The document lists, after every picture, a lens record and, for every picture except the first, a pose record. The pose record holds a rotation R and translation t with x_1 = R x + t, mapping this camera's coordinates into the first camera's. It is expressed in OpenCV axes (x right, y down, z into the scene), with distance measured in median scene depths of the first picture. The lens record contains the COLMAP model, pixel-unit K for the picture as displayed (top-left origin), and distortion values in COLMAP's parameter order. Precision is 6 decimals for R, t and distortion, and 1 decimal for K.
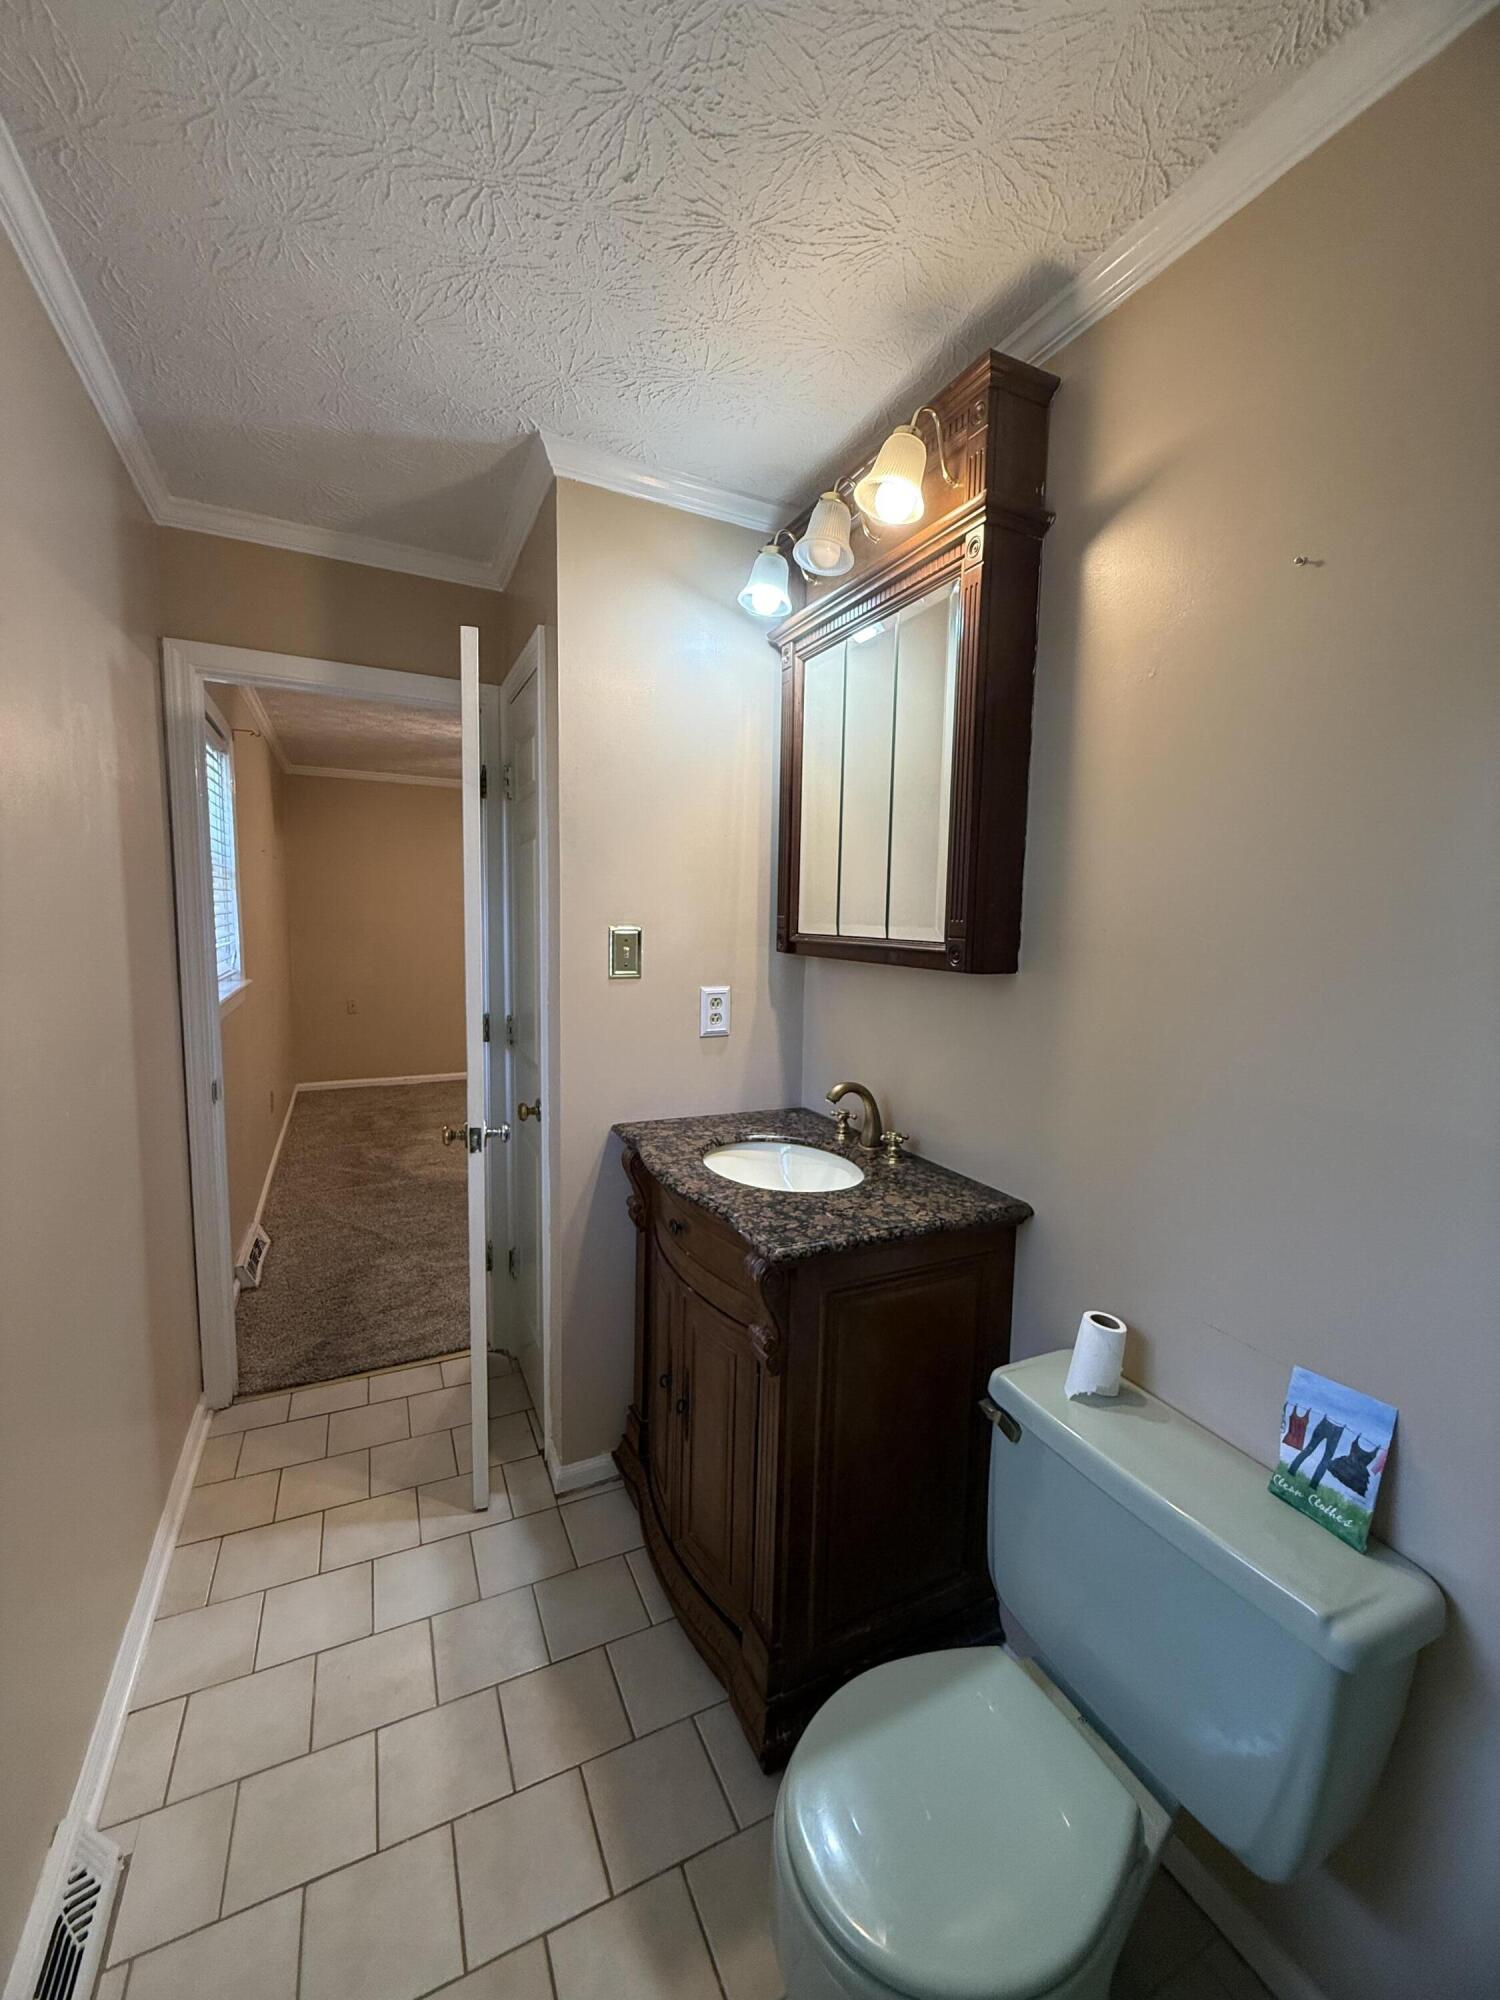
lens RADIAL K [[793.4, 0, 748.9], [0, 793.4, 1000.5], [0, 0, 1]] dist [0.002616, -0.001396]
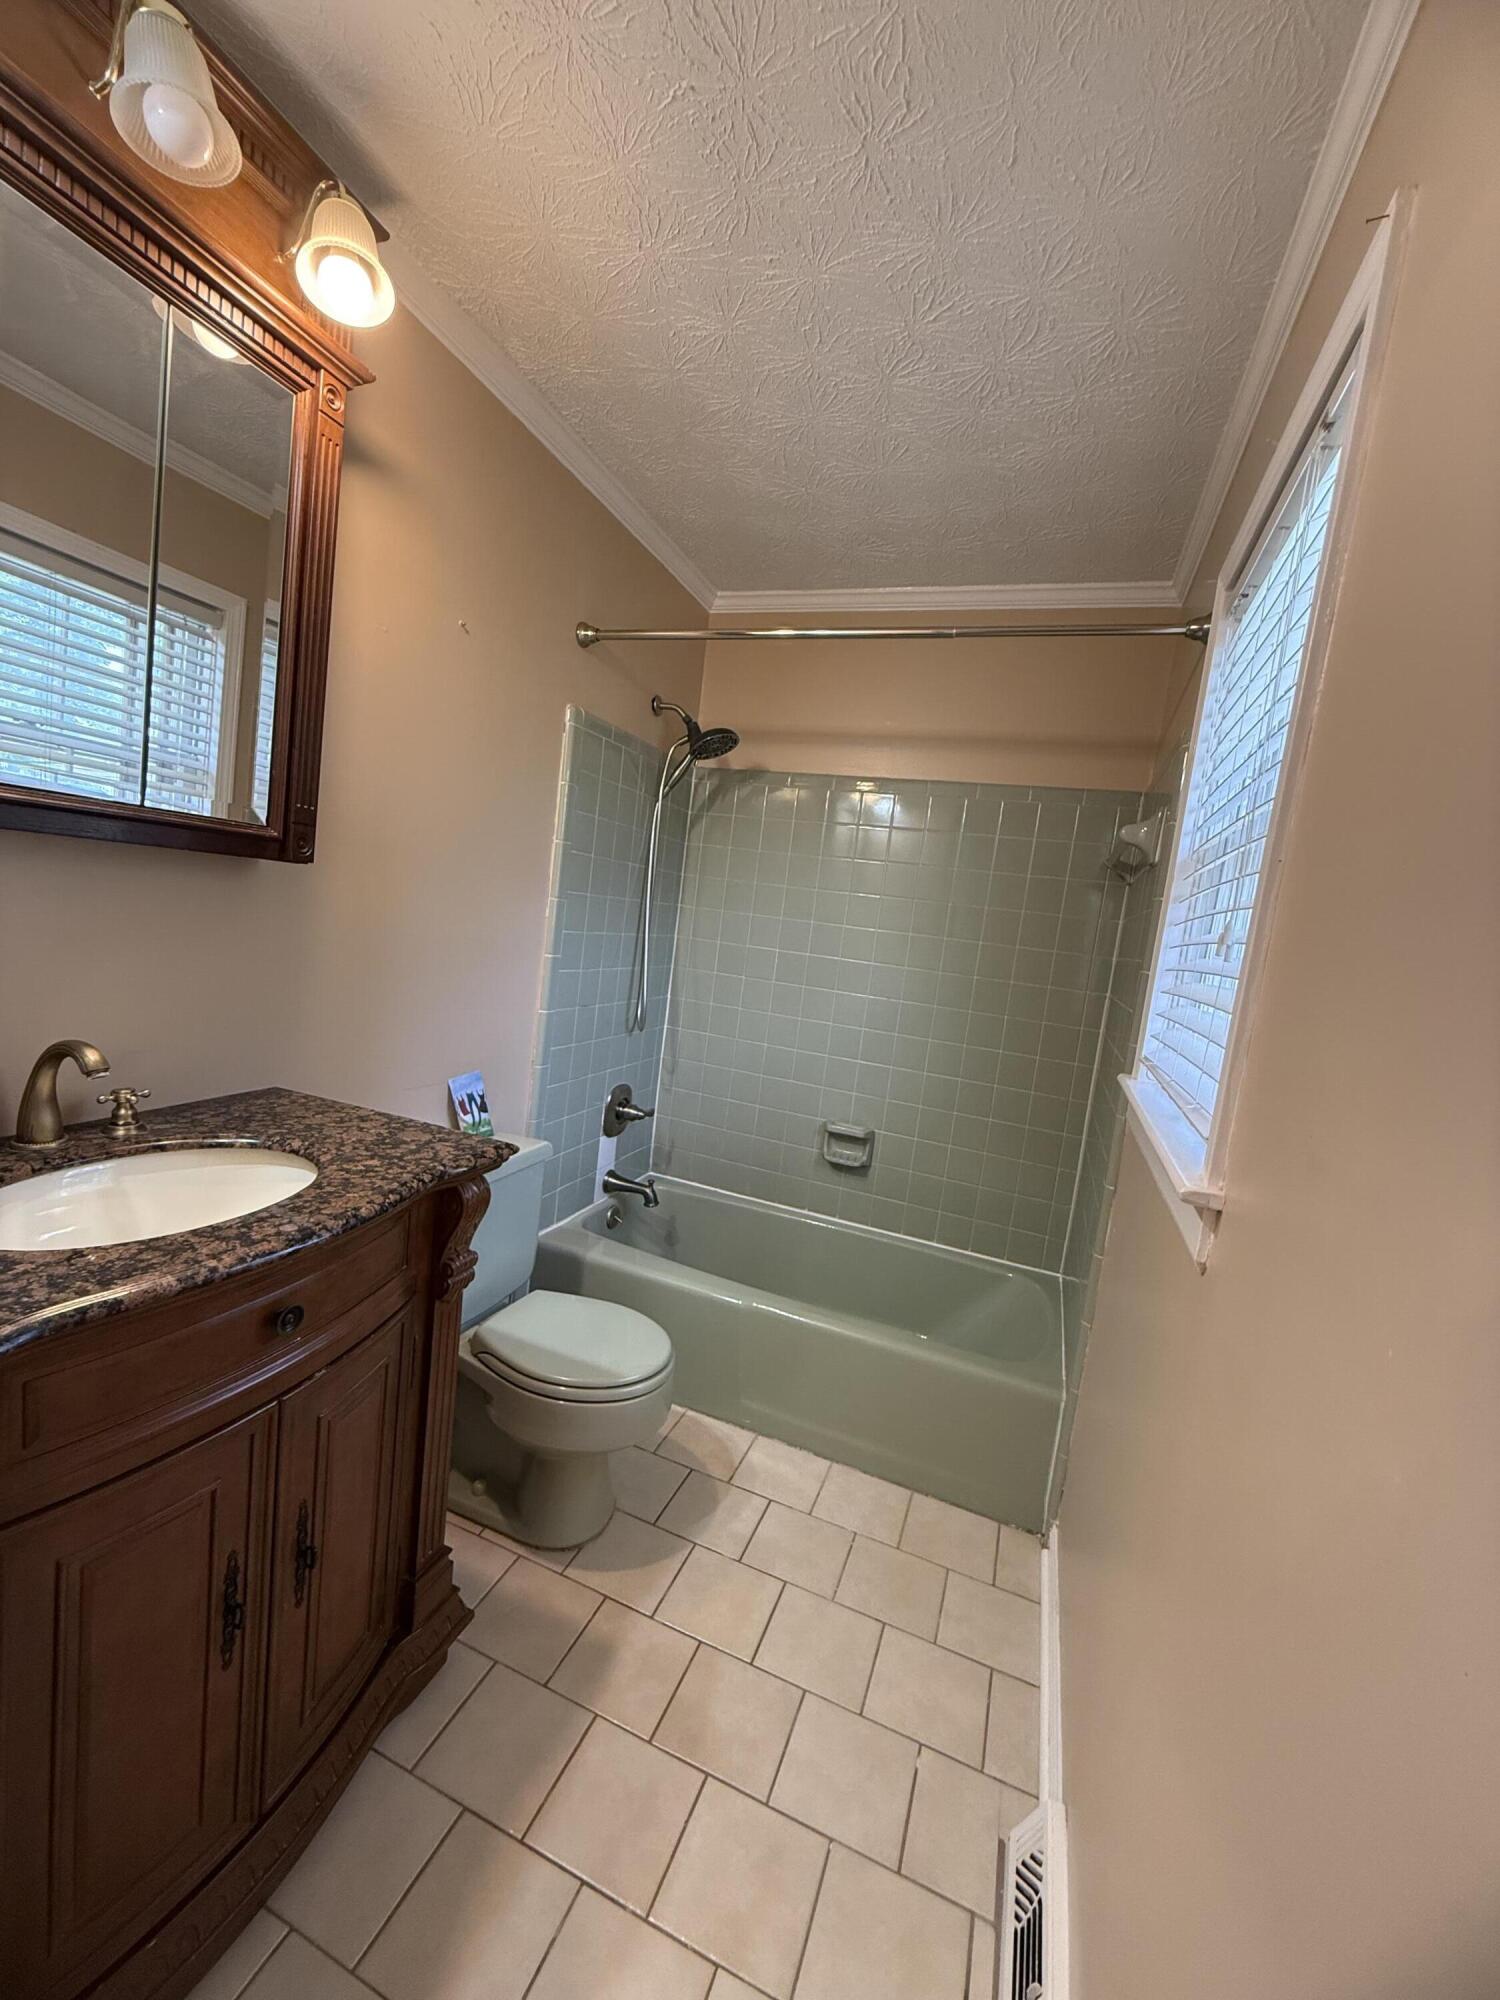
lens RADIAL K [[793.4, 0, 752.3], [0, 793.4, 1000.7], [0, 0, 1]] dist [0.002616, -0.001396]
pose [[-0.675987, -0.183898, 0.713599, -0.769711], [-0.057449, 0.978566, 0.197760, -0.089431], [-0.734671, 0.092688, -0.672062, 1.225170]]
